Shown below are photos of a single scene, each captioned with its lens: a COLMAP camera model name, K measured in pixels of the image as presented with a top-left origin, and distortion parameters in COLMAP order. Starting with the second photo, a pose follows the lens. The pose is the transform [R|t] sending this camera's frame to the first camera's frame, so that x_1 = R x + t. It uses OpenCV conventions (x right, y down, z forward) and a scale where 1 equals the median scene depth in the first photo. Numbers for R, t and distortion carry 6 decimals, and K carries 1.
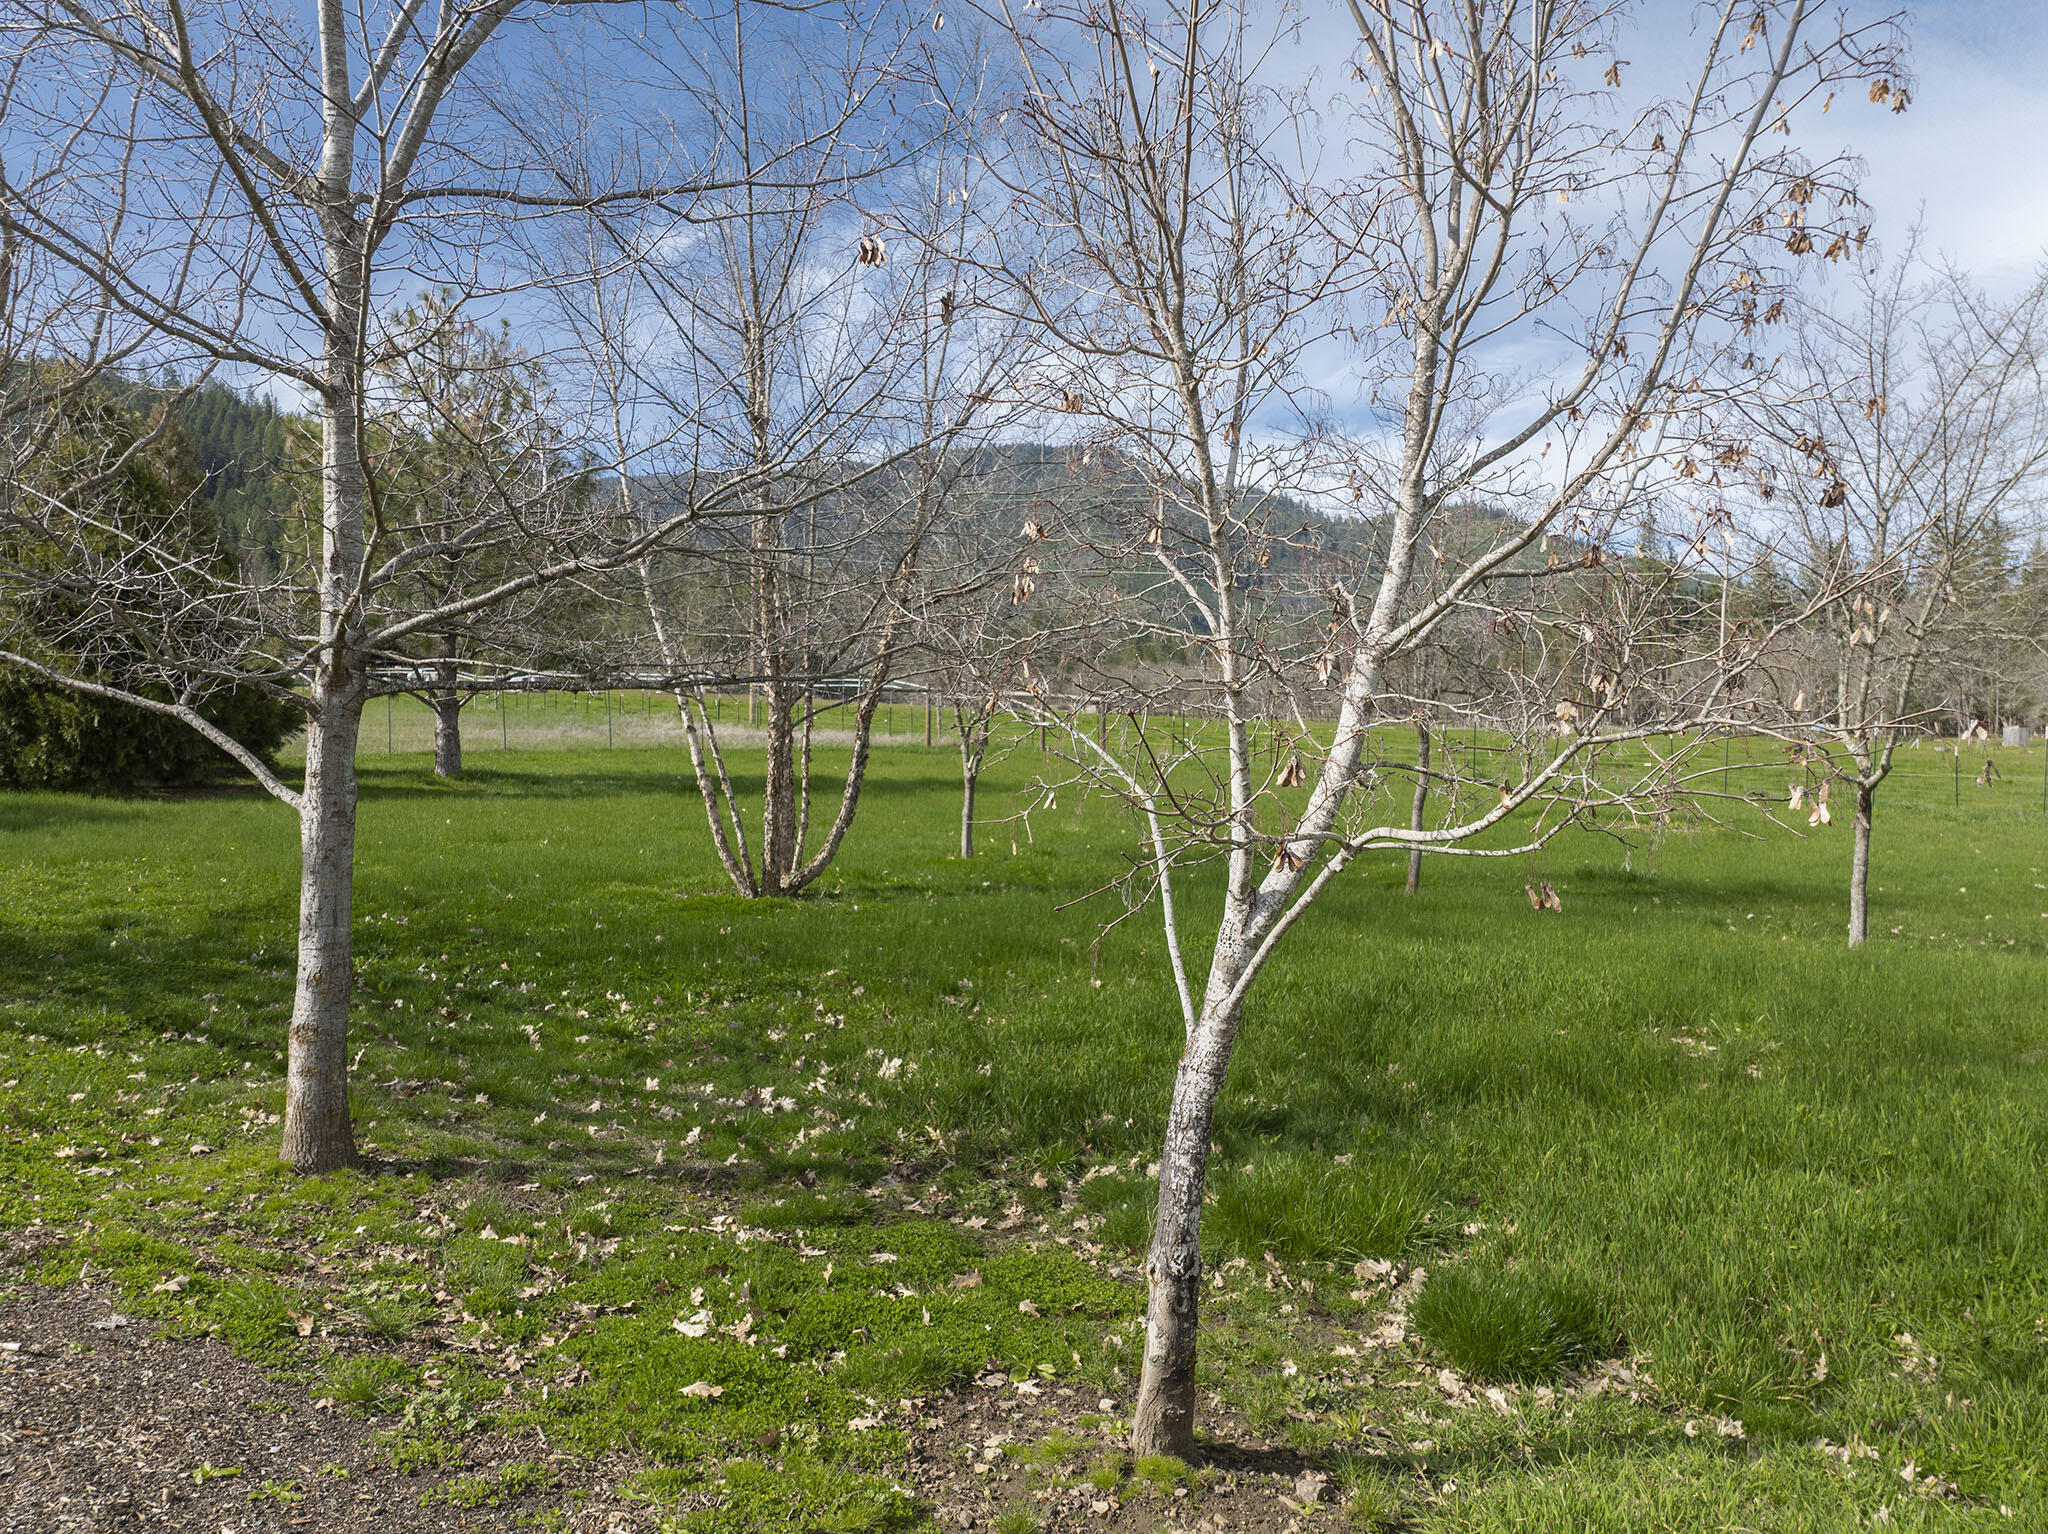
lens RADIAL K [[1446.1, 0, 1020.7], [0, 1446.1, 772.6], [0, 0, 1]] dist [-0.046521, 0.013529]
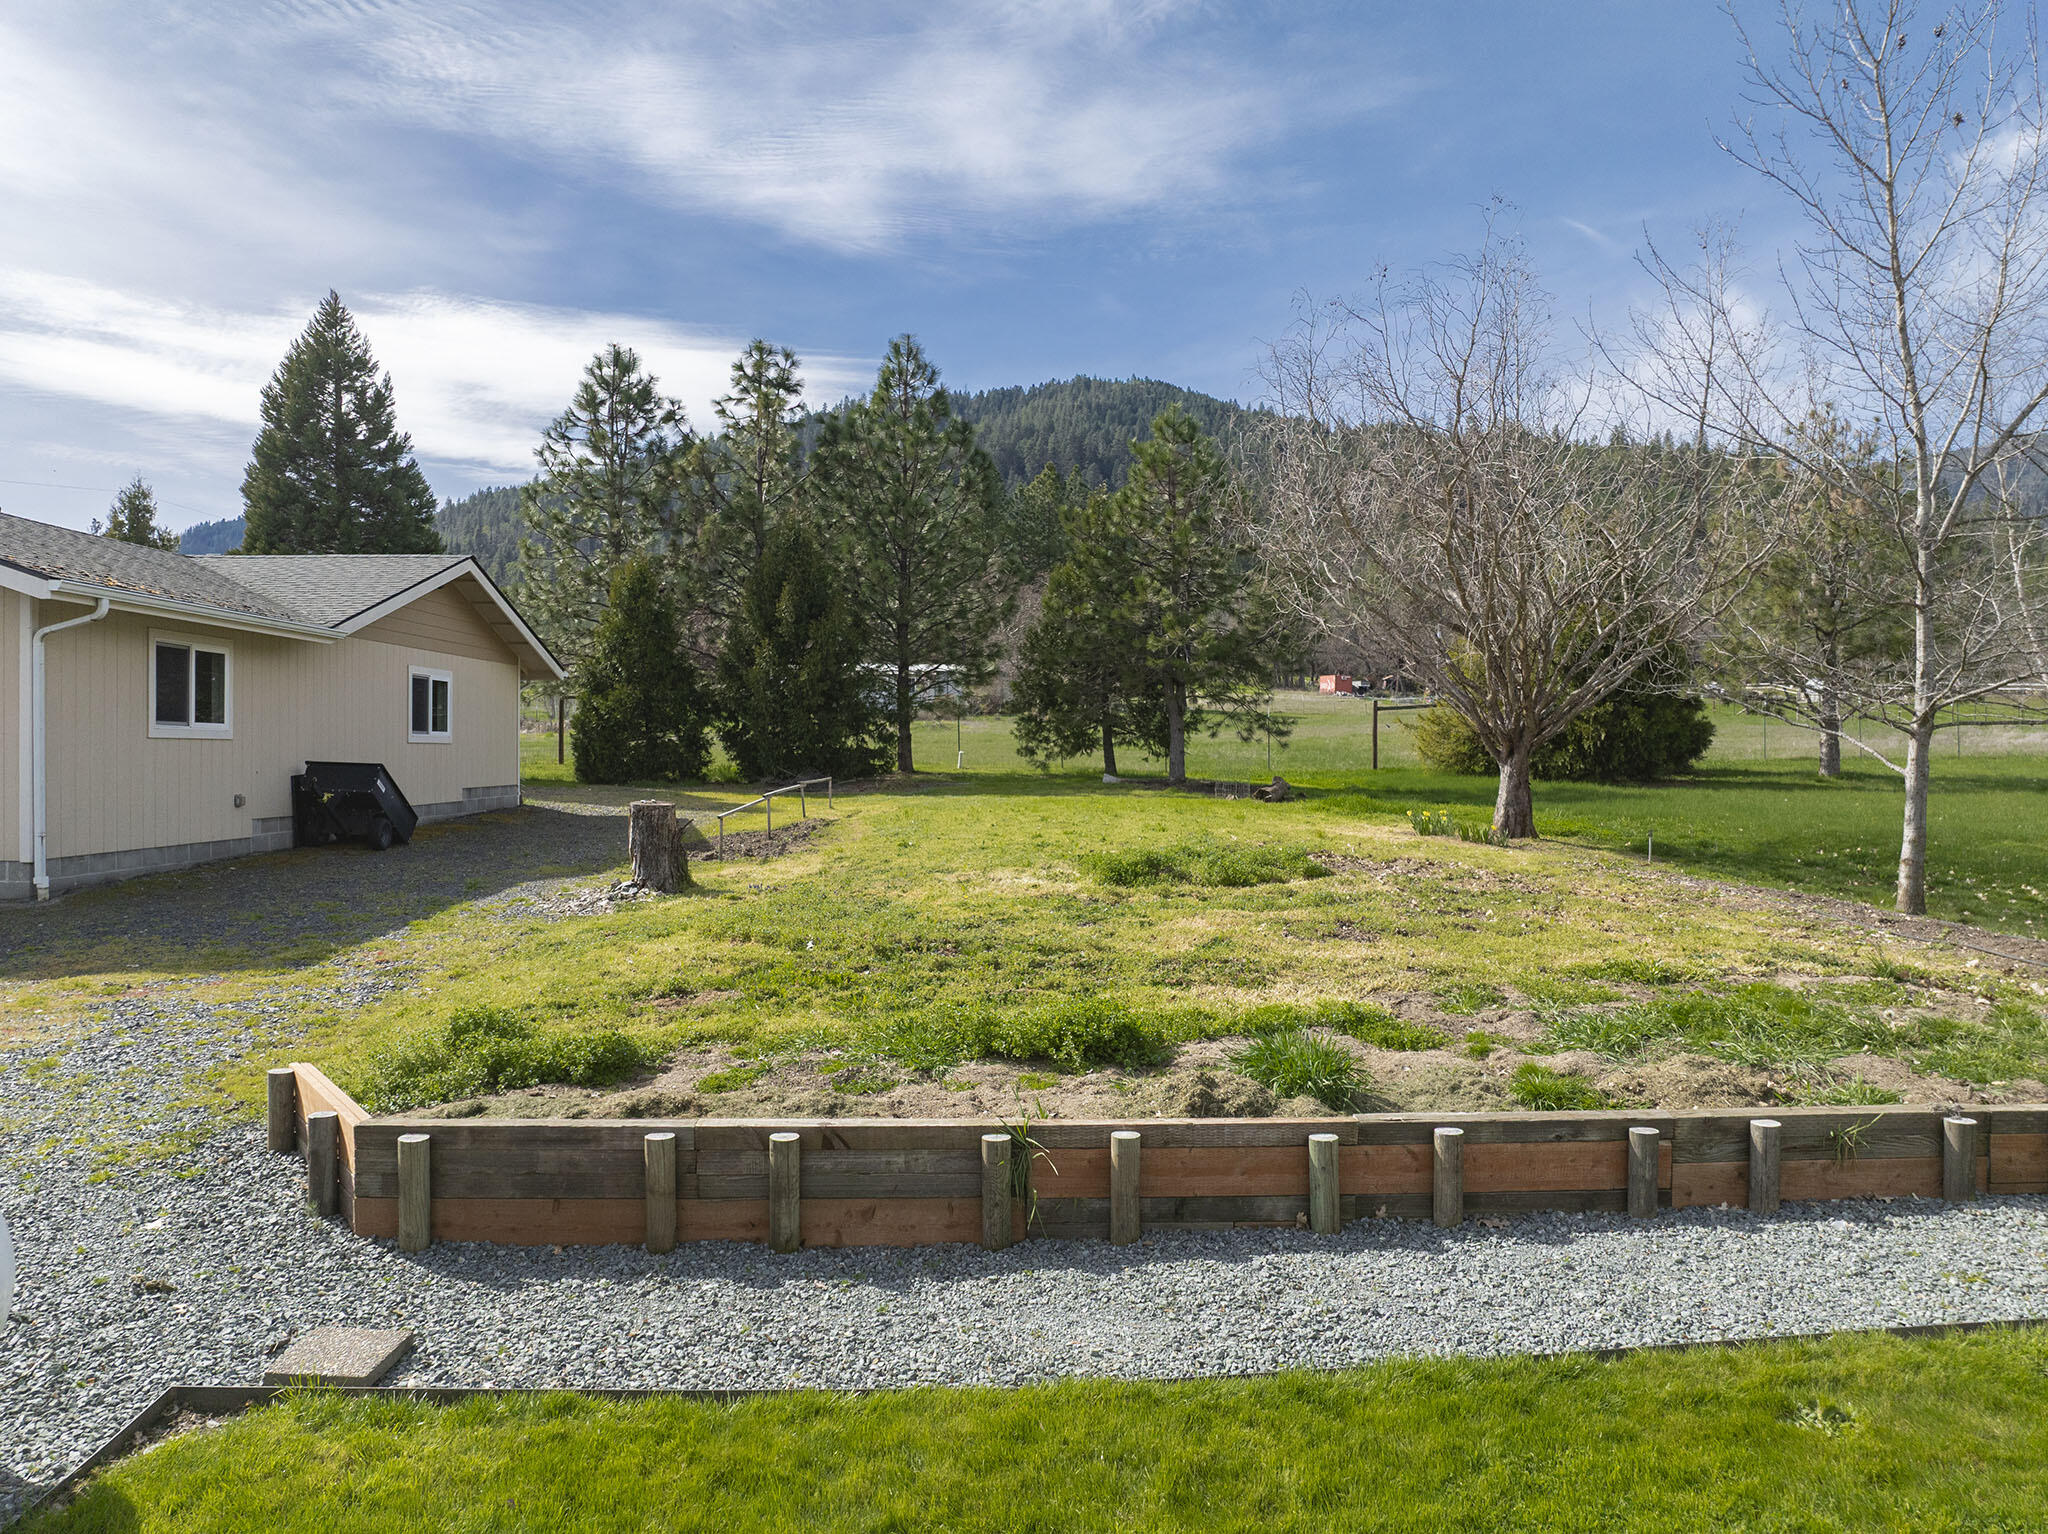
lens RADIAL K [[1446.1, 0, 1020.7], [0, 1446.1, 772.6], [0, 0, 1]] dist [-0.046521, 0.013529]
pose [[0.667492, 0.009622, -0.744555, 0.297224], [-0.014328, 0.999897, 0.000076, 0.042553], [0.744479, 0.010618, 0.667562, -1.693975]]
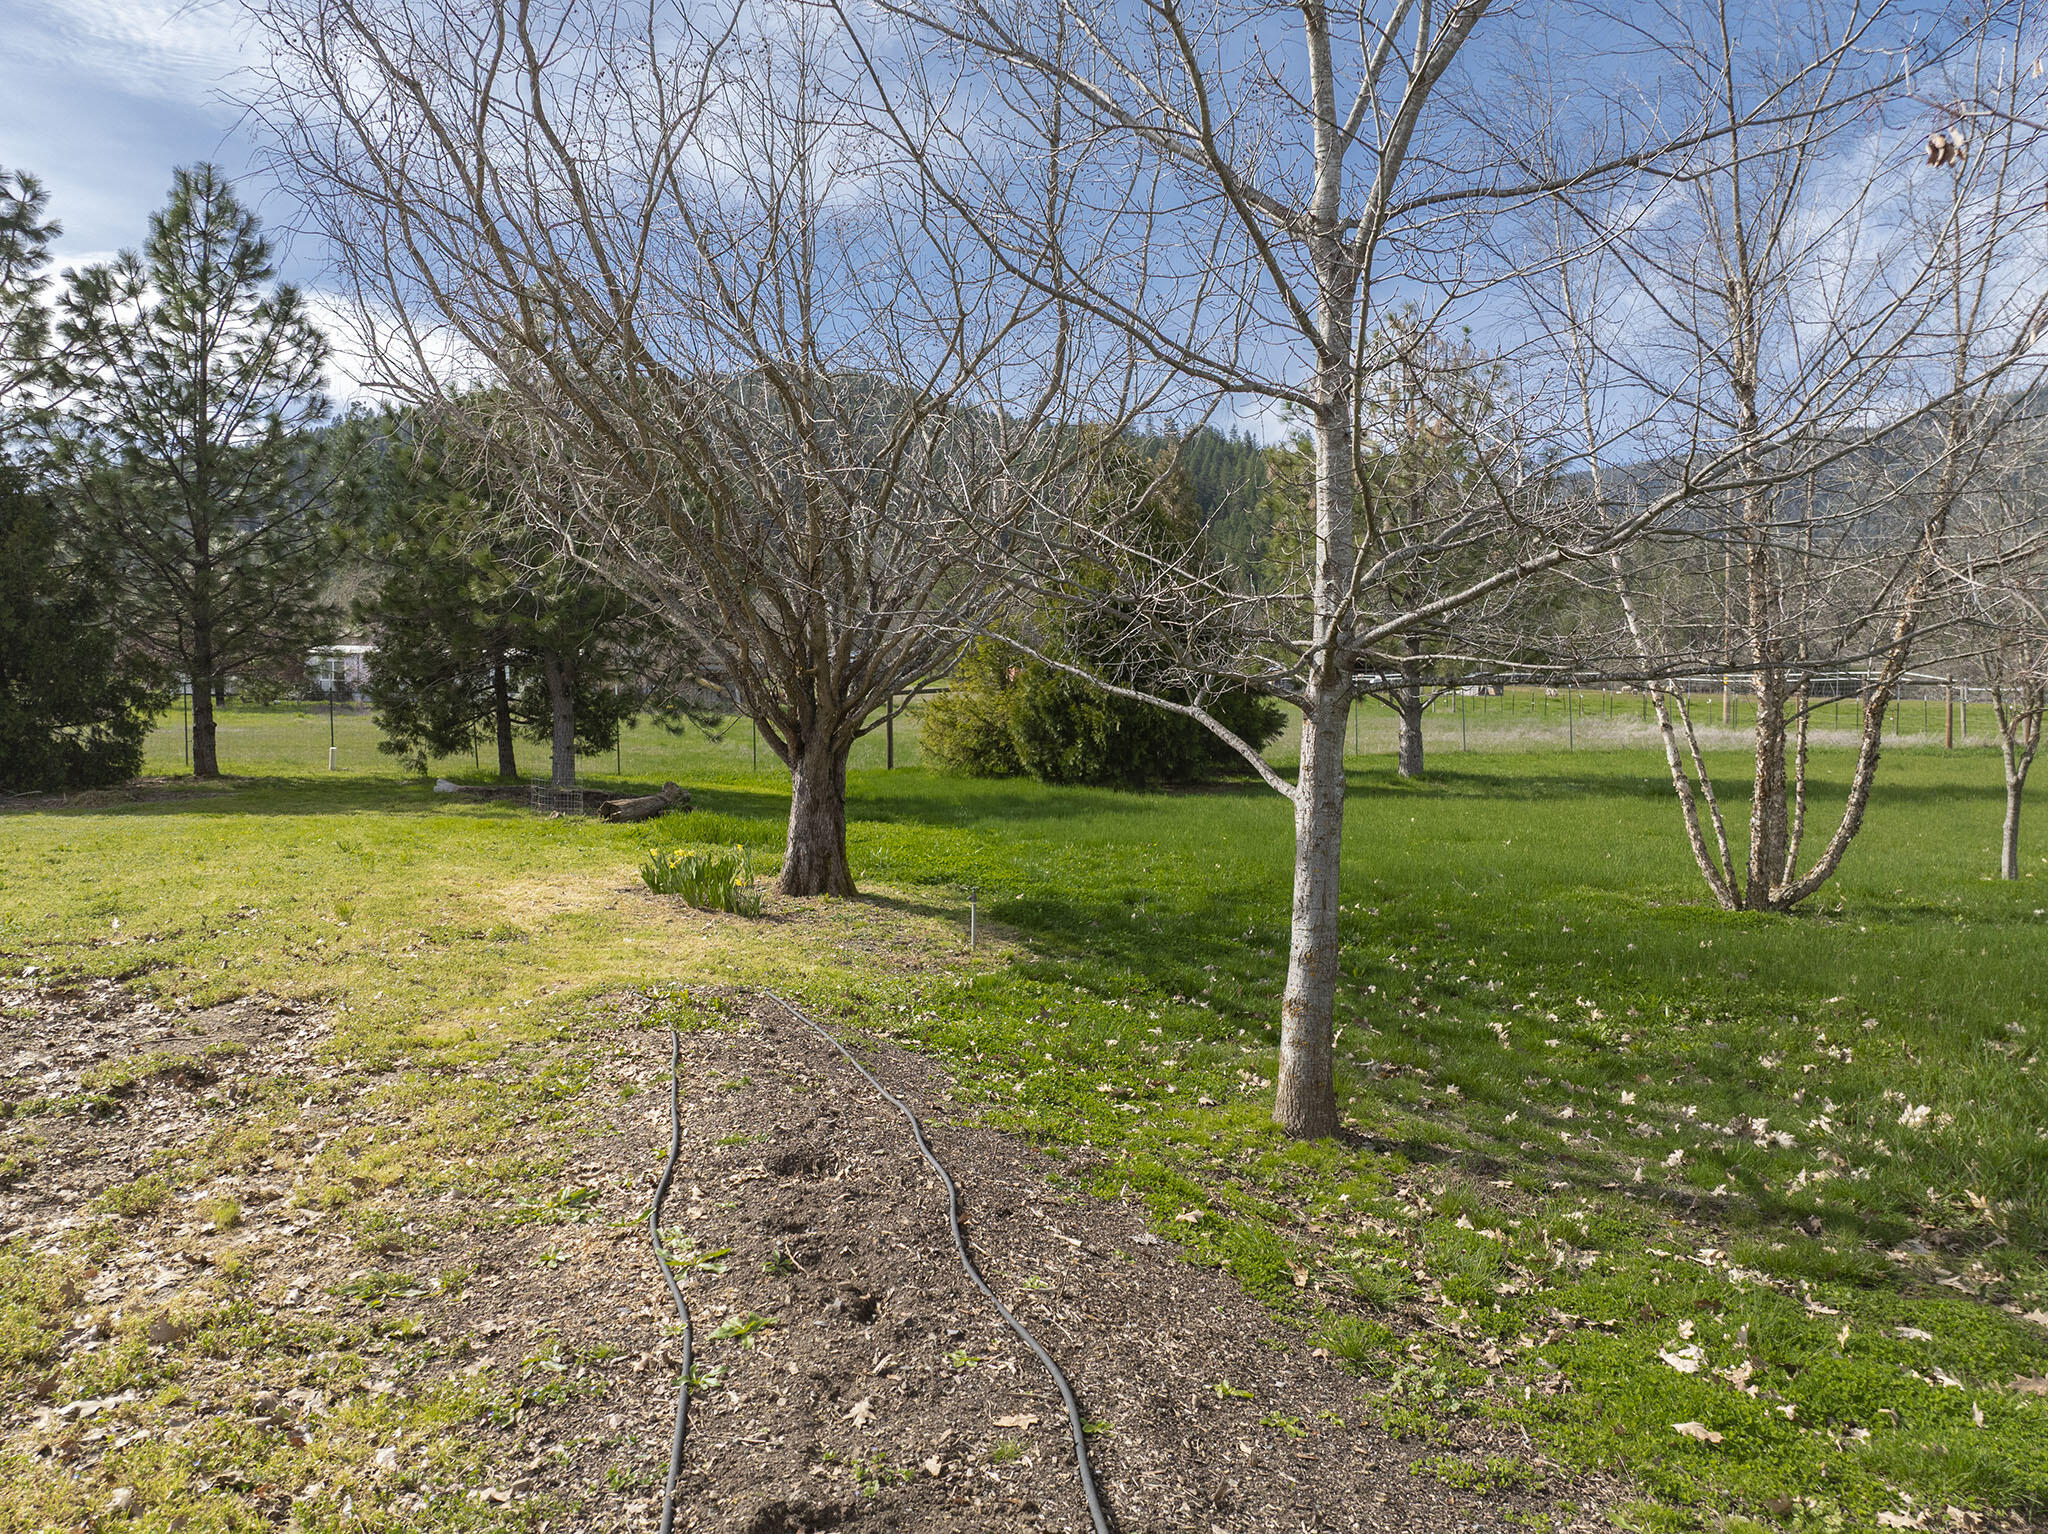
lens RADIAL K [[1446.1, 0, 1020.7], [0, 1446.1, 772.6], [0, 0, 1]] dist [-0.046521, 0.013529]
pose [[0.801573, 0.009243, -0.597825, -0.016588], [-0.010449, 0.999944, 0.001450, 0.005246], [0.597806, 0.005084, 0.801625, 0.001139]]
